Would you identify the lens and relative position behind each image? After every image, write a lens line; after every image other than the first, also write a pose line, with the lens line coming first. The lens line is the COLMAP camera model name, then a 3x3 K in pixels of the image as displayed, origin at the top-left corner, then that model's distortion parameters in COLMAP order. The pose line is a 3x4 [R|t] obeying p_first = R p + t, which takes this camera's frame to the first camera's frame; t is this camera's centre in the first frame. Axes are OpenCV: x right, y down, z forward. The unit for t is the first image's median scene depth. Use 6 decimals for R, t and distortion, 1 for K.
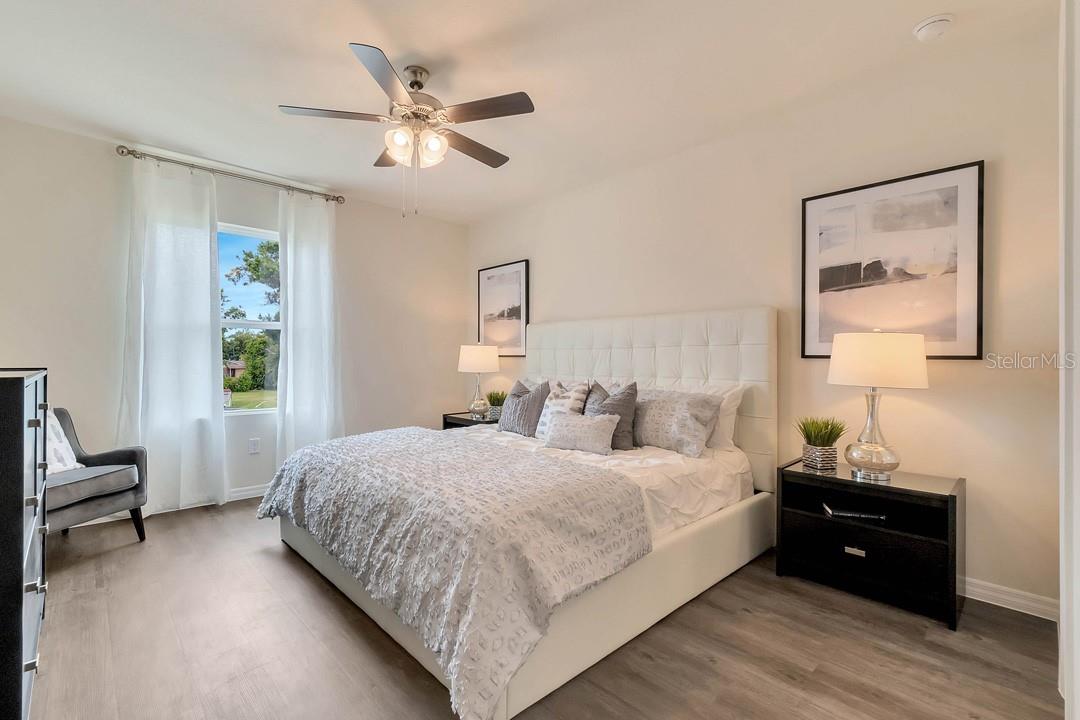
lens RADIAL K [[491.2, 0, 543.0], [0, 491.2, 352.6], [0, 0, 1]] dist [0.000461, 0.000003]
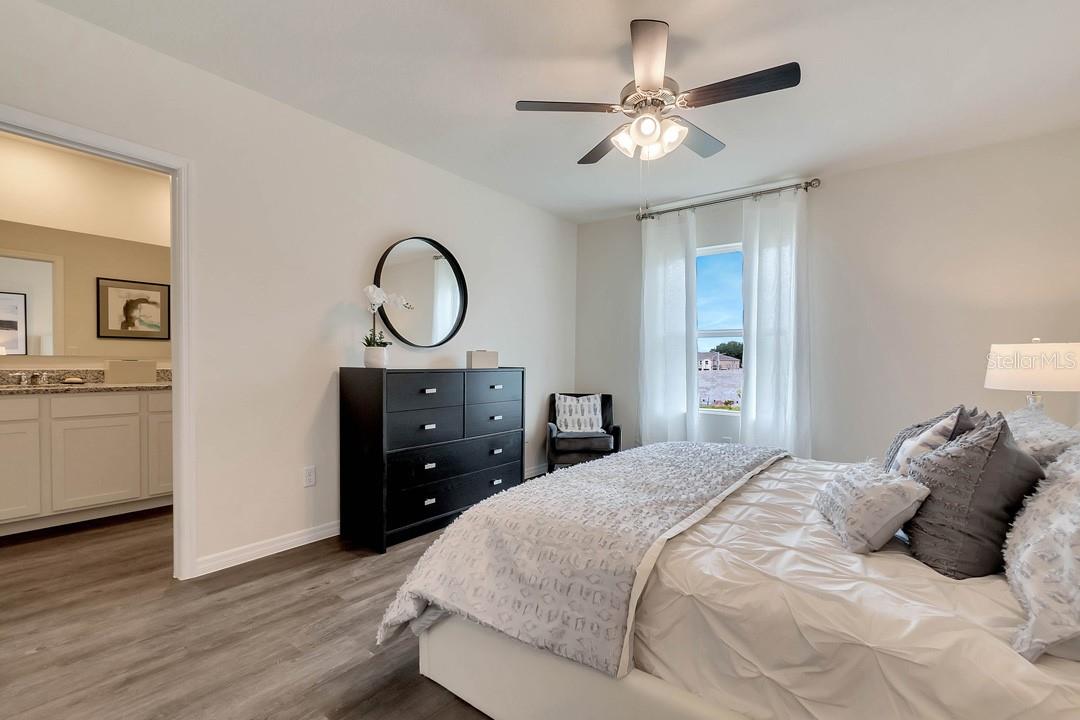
lens RADIAL K [[491.2, 0, 542.8], [0, 491.2, 366.3], [0, 0, 1]] dist [0.000461, 0.000003]
pose [[0.126843, 0.003089, -0.991918, 0.463136], [-0.007294, 0.999971, 0.002181, 0.016784], [0.991896, 0.006958, 0.126862, 0.492377]]
